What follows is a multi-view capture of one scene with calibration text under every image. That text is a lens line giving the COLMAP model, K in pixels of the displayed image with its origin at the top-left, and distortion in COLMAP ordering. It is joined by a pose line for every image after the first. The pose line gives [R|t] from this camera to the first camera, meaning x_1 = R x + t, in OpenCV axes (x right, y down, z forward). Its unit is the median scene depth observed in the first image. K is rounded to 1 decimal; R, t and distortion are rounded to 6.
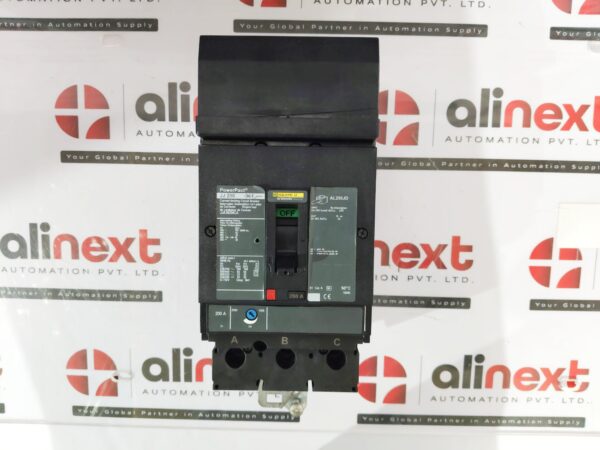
lens RADIAL K [[460.7, 0, 296.8], [0, 460.7, 227.9], [0, 0, 1]] dist [-0.029149, -0.040203]
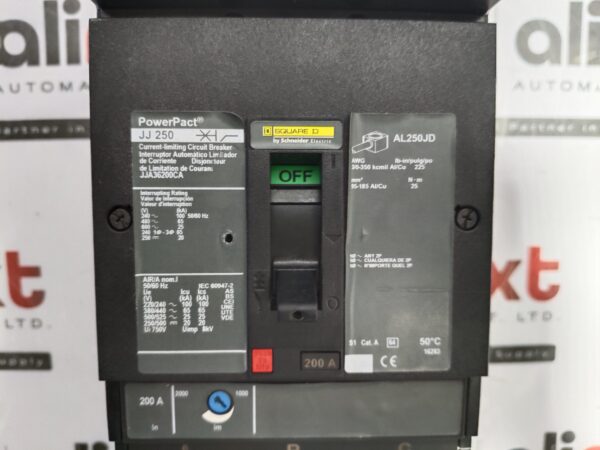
lens RADIAL K [[460.7, 0, 302.8], [0, 460.7, 219.6], [0, 0, 1]] dist [-0.029149, -0.040203]
pose [[0.999813, -0.014844, 0.012422, -0.020757], [0.014546, 0.999612, 0.023740, 0.000445], [-0.012770, -0.023555, 0.999641, 0.564323]]
